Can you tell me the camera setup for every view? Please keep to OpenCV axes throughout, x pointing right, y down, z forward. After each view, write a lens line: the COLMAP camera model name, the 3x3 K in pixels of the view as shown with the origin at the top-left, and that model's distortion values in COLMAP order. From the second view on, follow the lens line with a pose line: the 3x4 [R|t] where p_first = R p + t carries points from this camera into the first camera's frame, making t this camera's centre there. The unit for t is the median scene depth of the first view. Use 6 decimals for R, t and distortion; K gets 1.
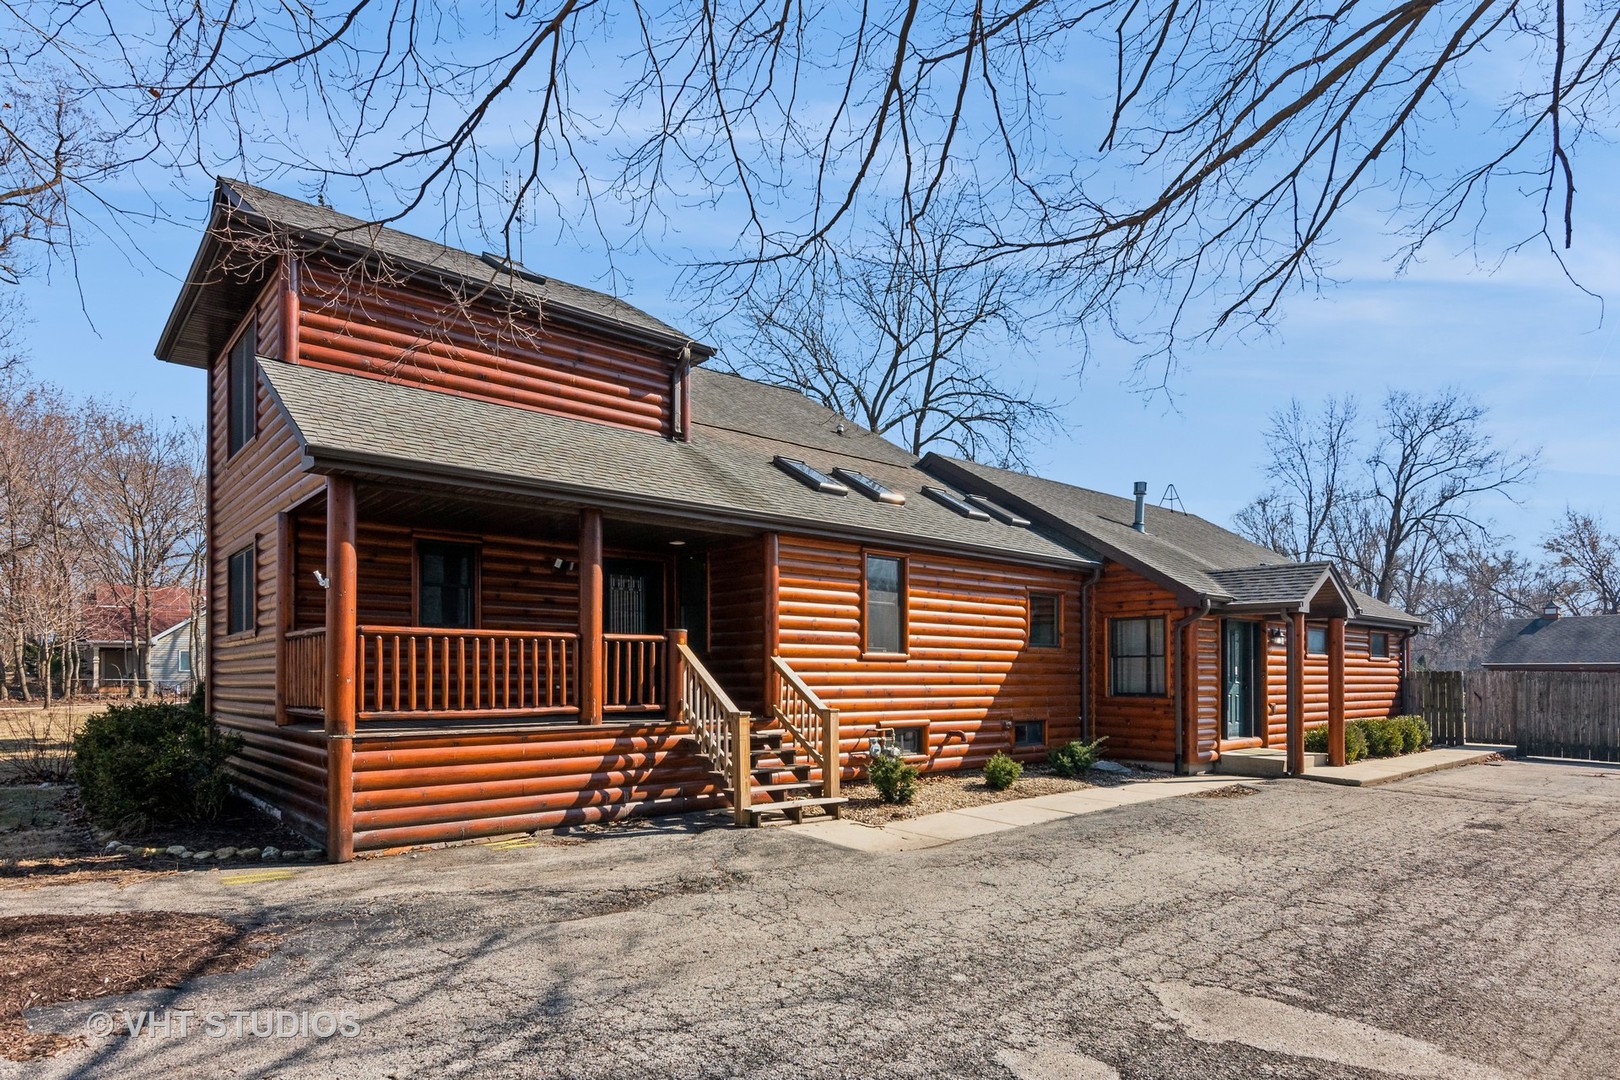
lens RADIAL K [[908.6, 0, 809.3], [0, 908.6, 676.1], [0, 0, 1]] dist [0.004851, 0.000357]
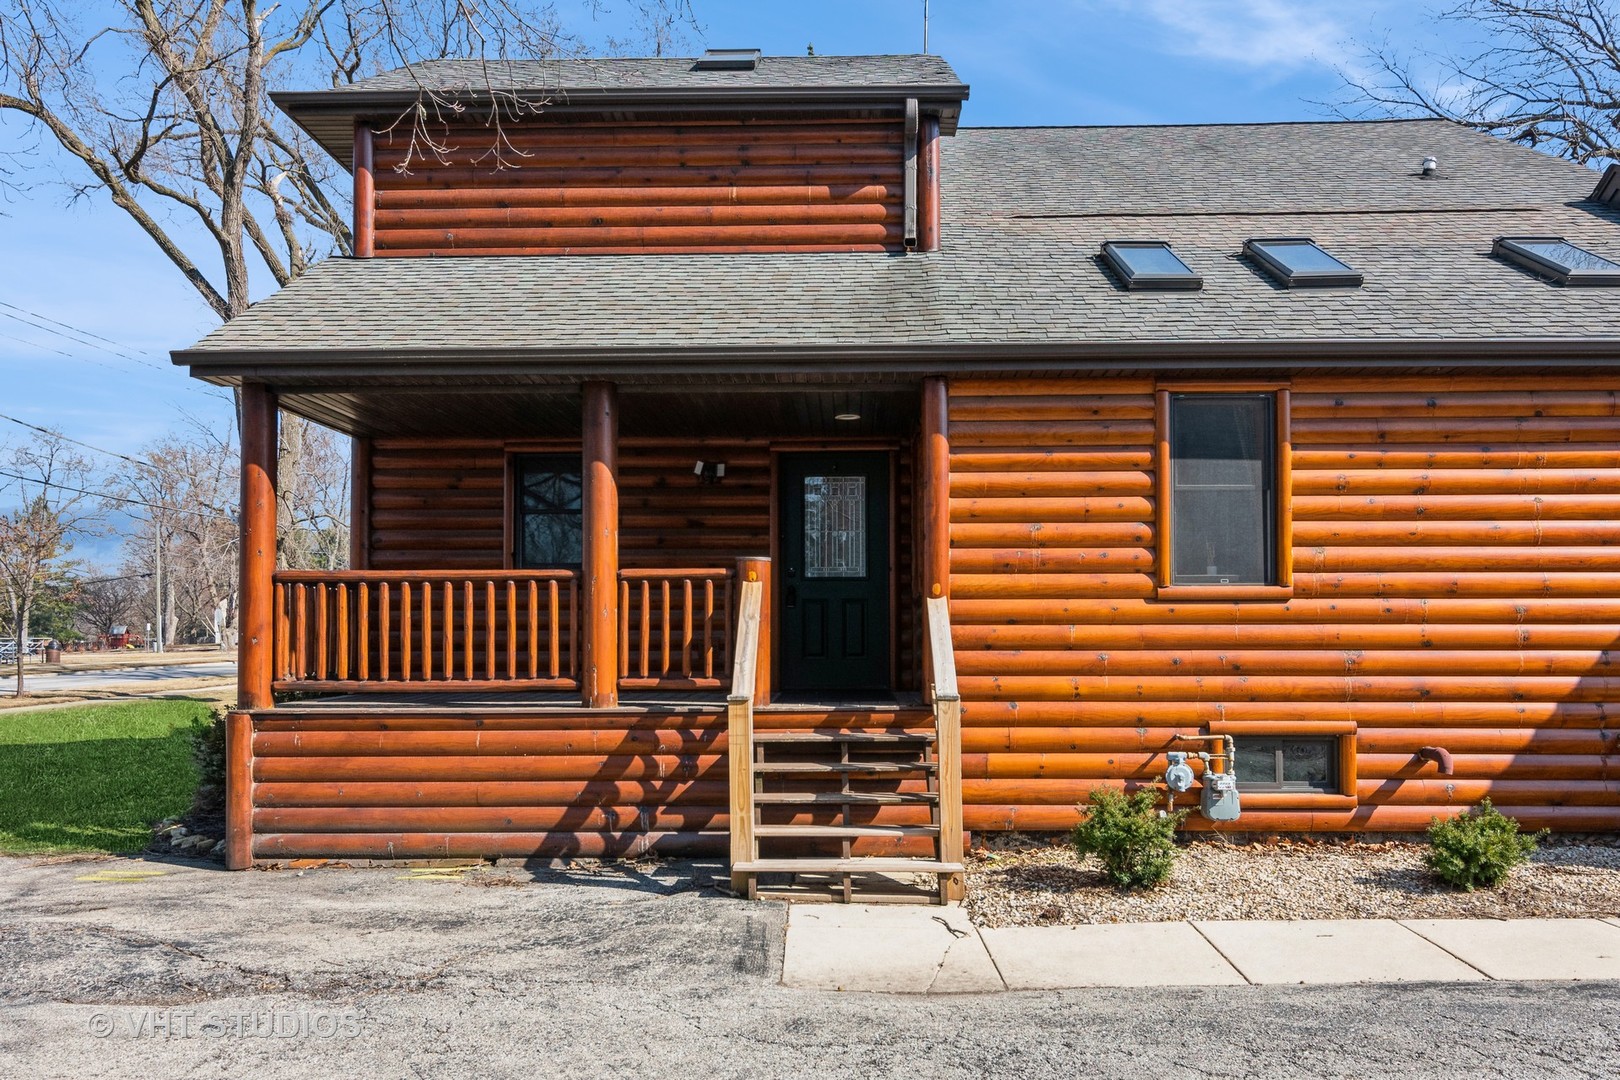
lens RADIAL K [[1234.3, 0, 809.5], [0, 1234.3, 615.3], [0, 0, 1]] dist [-0.000869, -0.000674]
pose [[0.743370, -0.011861, -0.668776, 0.454525], [0.003176, 0.999894, -0.014203, -0.000298], [0.668873, 0.008434, 0.743329, 0.416025]]
